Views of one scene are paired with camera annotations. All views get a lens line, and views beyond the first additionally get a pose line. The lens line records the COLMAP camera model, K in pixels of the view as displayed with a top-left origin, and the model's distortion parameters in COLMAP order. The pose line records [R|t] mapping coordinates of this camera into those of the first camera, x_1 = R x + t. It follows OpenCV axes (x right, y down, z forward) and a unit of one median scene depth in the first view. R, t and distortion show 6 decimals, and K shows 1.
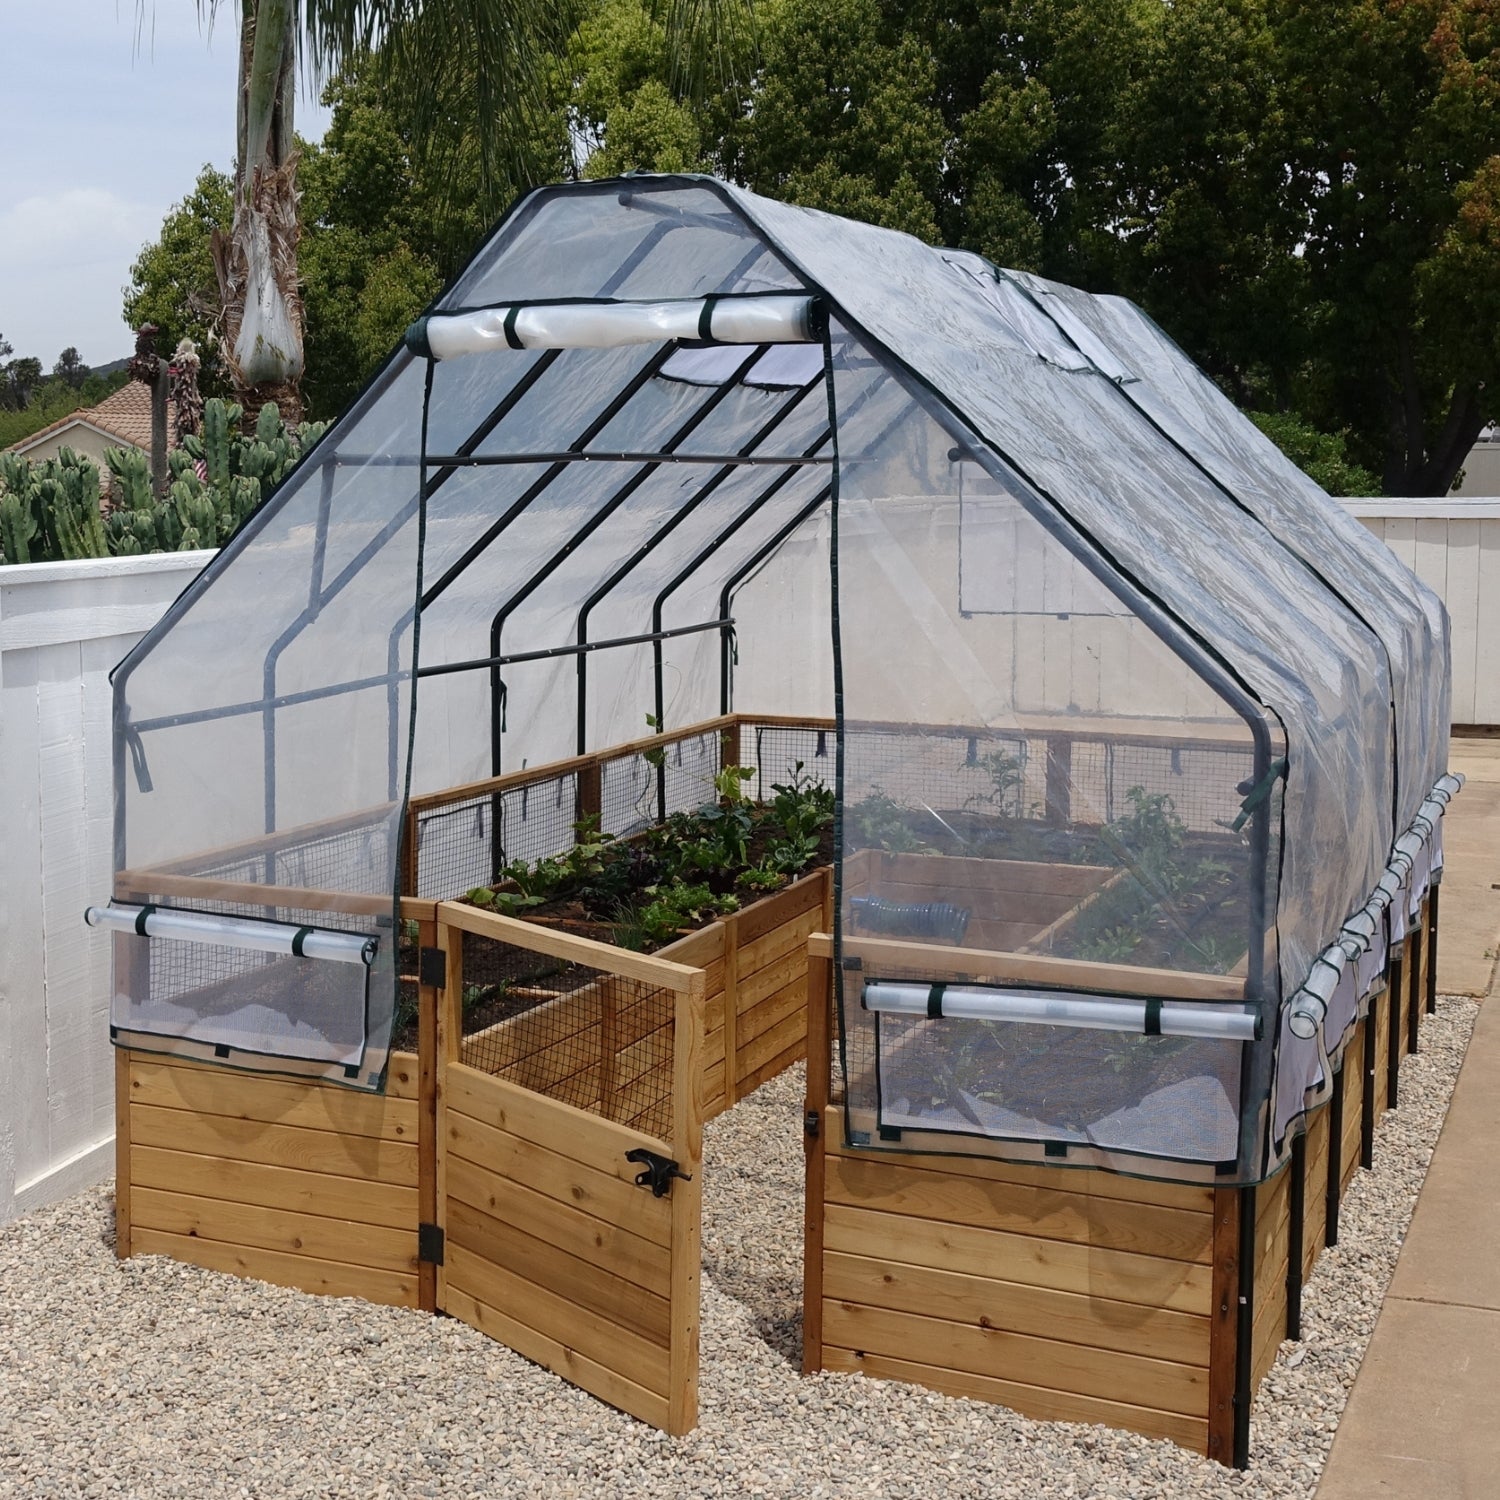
lens RADIAL K [[2529.3, 0, 752.8], [0, 2529.3, 724.9], [0, 0, 1]] dist [-0.001137, -0.026106]
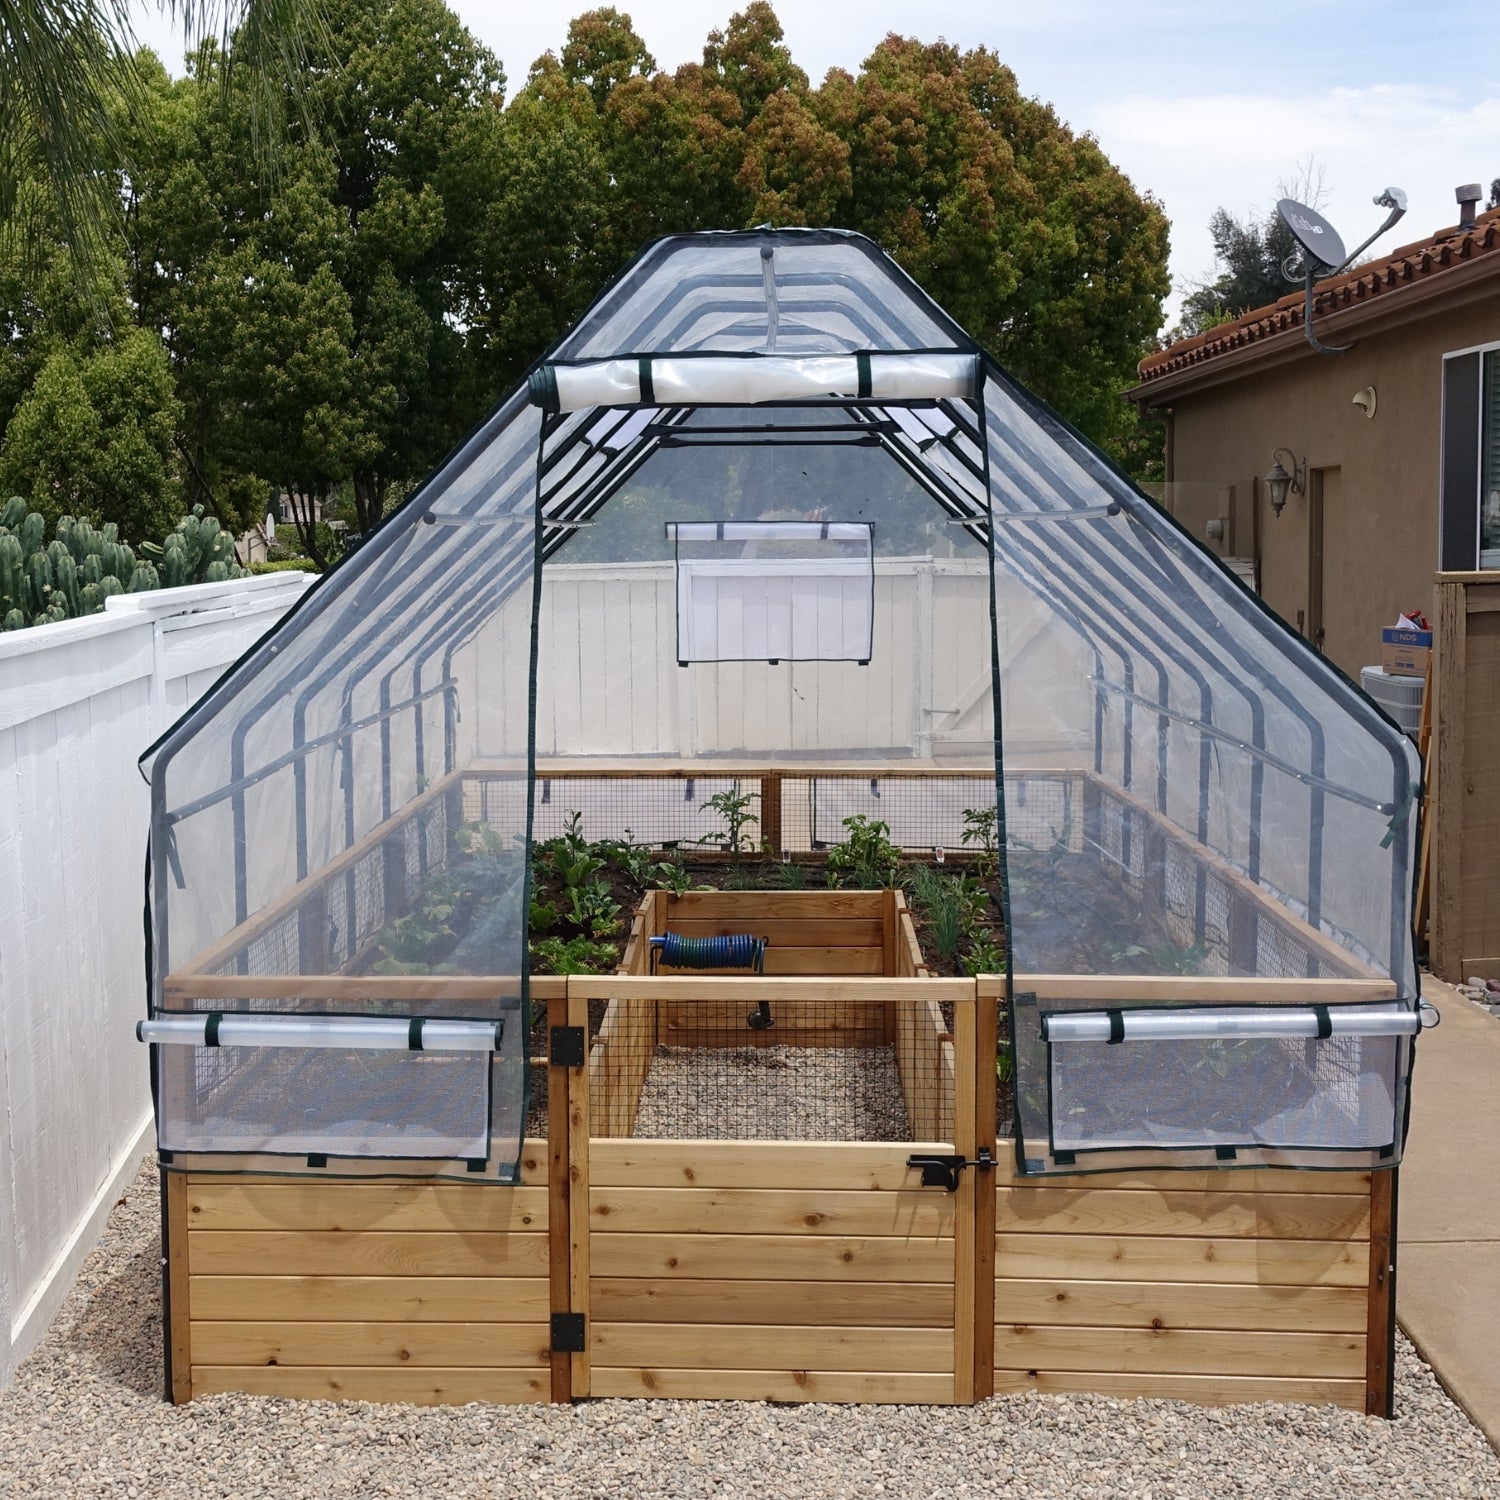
lens RADIAL K [[2149.5, 0, 959.2], [0, 2149.5, 766.8], [0, 0, 1]] dist [0.000856, -0.026736]
pose [[0.906532, -0.050985, 0.419048, -0.324052], [0.049044, 0.998678, 0.015410, -0.015122], [-0.419279, 0.006583, 0.907833, 0.194500]]
